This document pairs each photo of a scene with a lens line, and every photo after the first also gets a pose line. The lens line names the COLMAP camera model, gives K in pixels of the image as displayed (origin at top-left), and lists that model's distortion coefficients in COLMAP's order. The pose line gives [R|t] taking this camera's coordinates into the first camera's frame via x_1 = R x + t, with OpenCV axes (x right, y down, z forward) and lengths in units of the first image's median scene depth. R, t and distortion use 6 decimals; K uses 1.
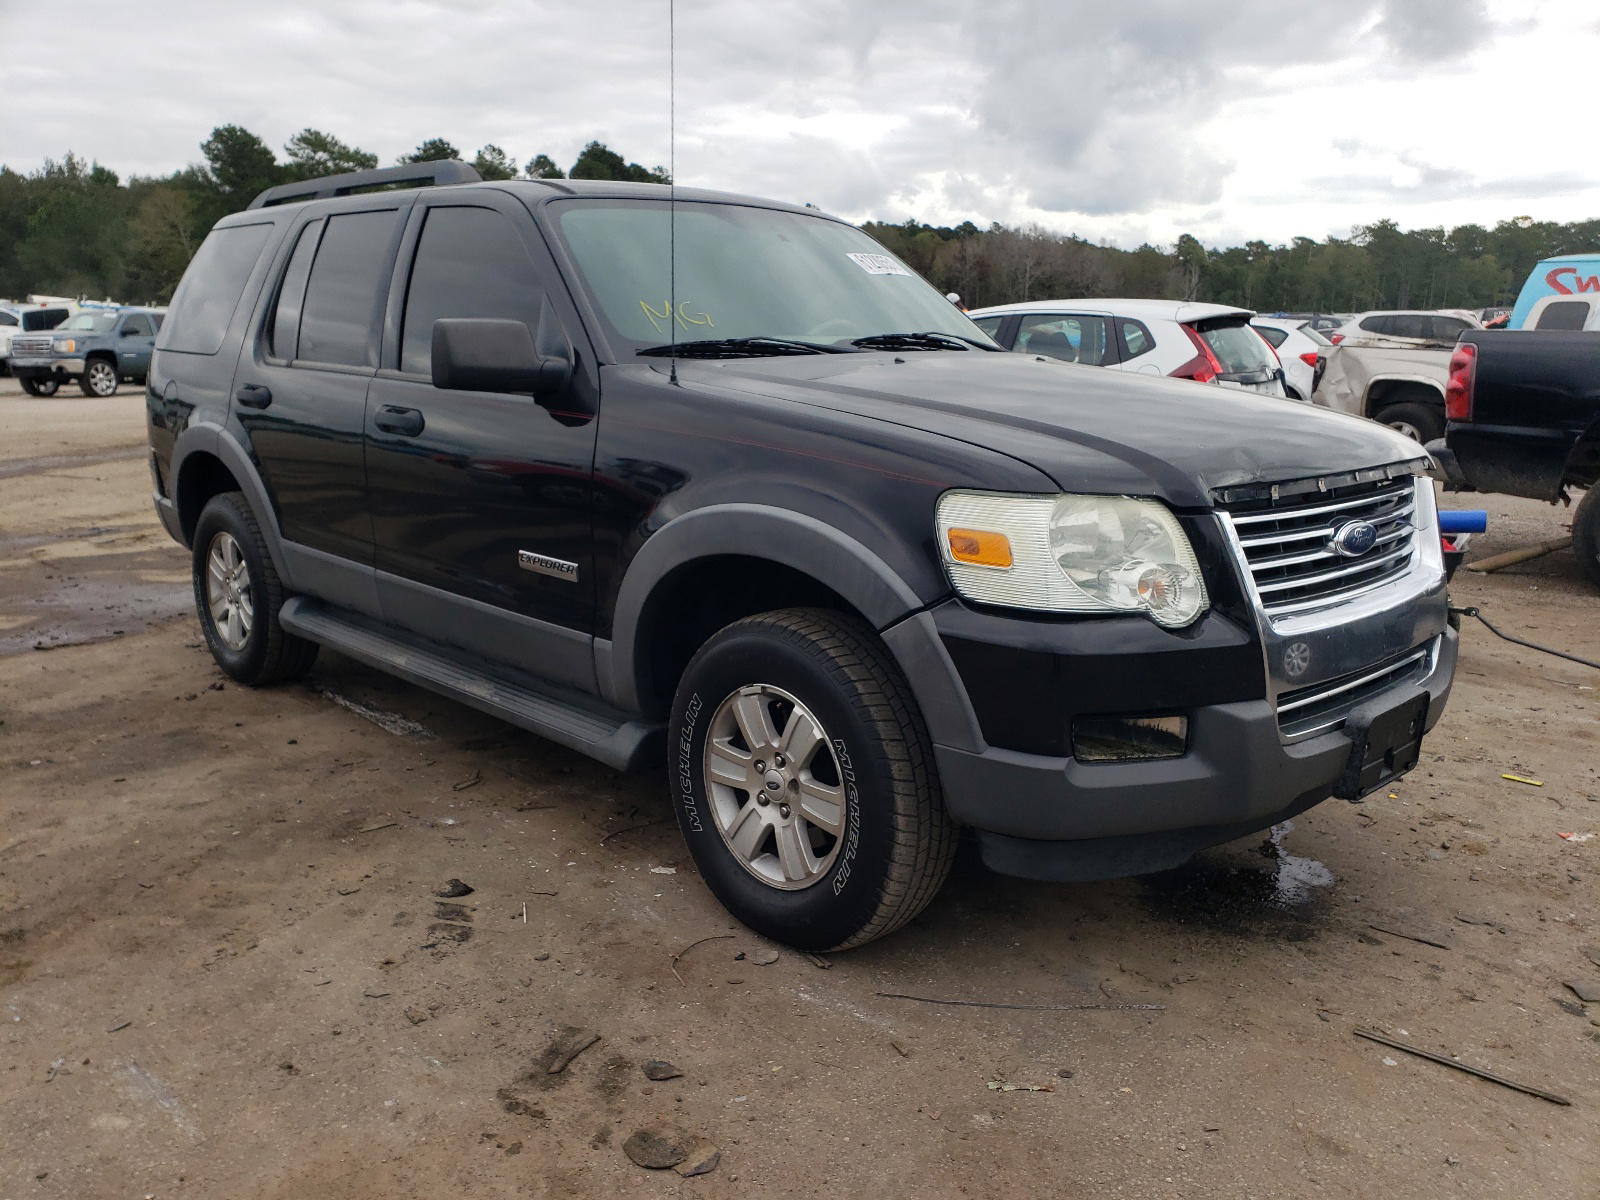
lens RADIAL K [[1270.0, 0, 795.1], [0, 1270.0, 603.5], [0, 0, 1]] dist [0.004923, 0.004120]
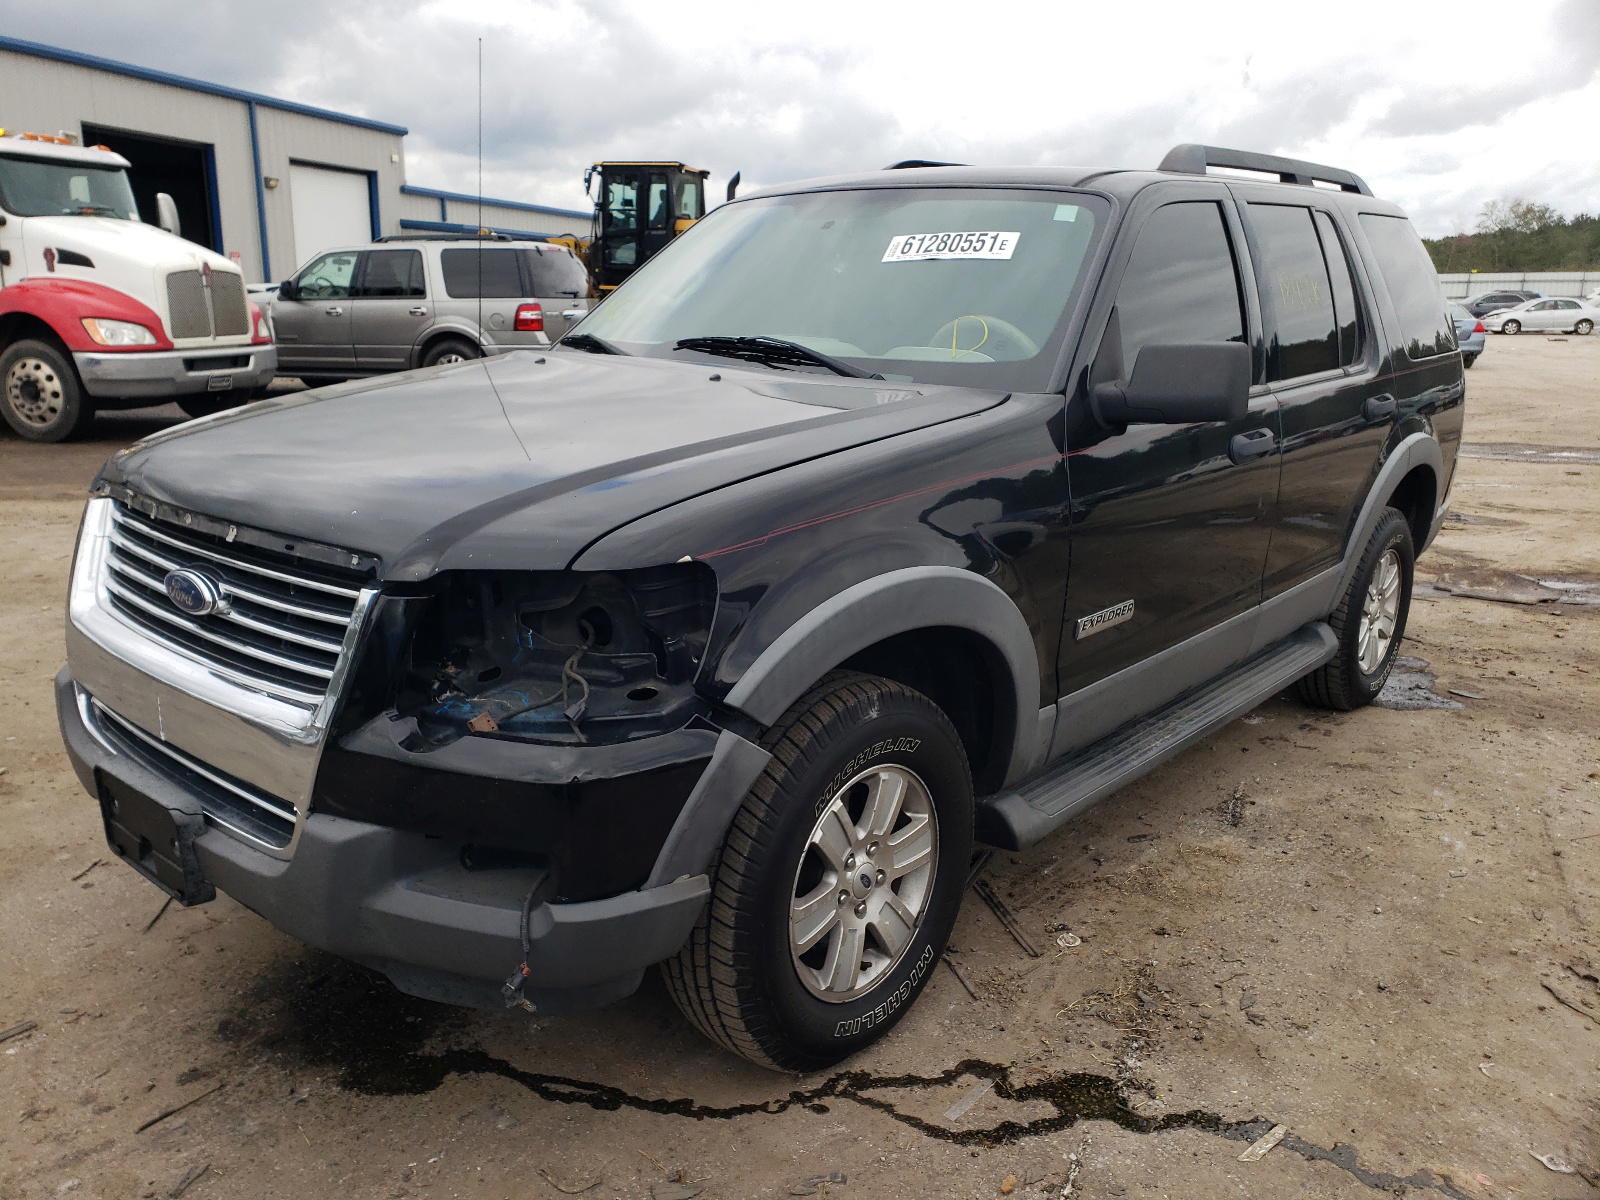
lens RADIAL K [[1270.0, 0, 751.6], [0, 1270.0, 609.1], [0, 0, 1]] dist [0.004923, 0.004120]
pose [[0.044332, 0.234548, -0.971093, 0.127785], [-0.211305, 0.952258, 0.220352, -0.030459], [0.976414, 0.195428, 0.091777, 0.129557]]
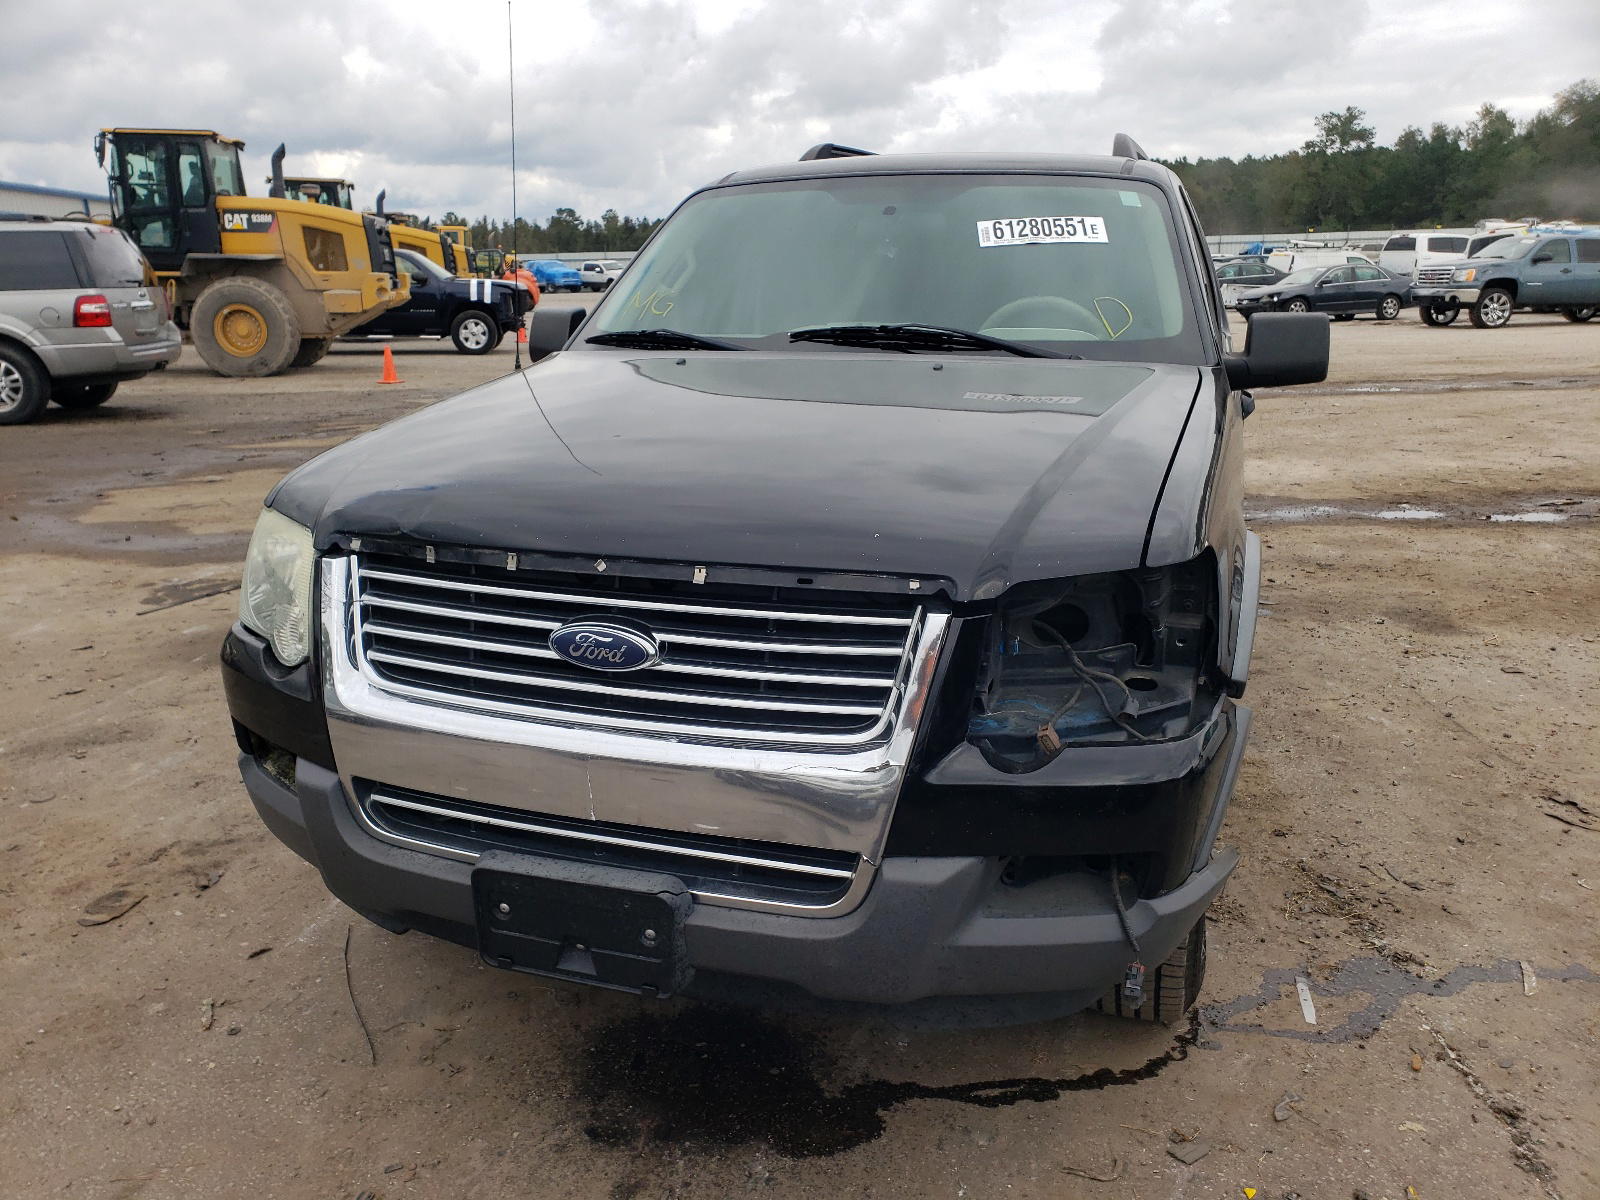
lens RADIAL K [[1270.0, 0, 765.3], [0, 1270.0, 629.0], [0, 0, 1]] dist [0.004923, 0.004120]
pose [[0.439449, 0.233364, -0.867425, 0.111222], [-0.164908, 0.970211, 0.177472, -0.020690], [0.883001, 0.065055, 0.464842, 0.074915]]
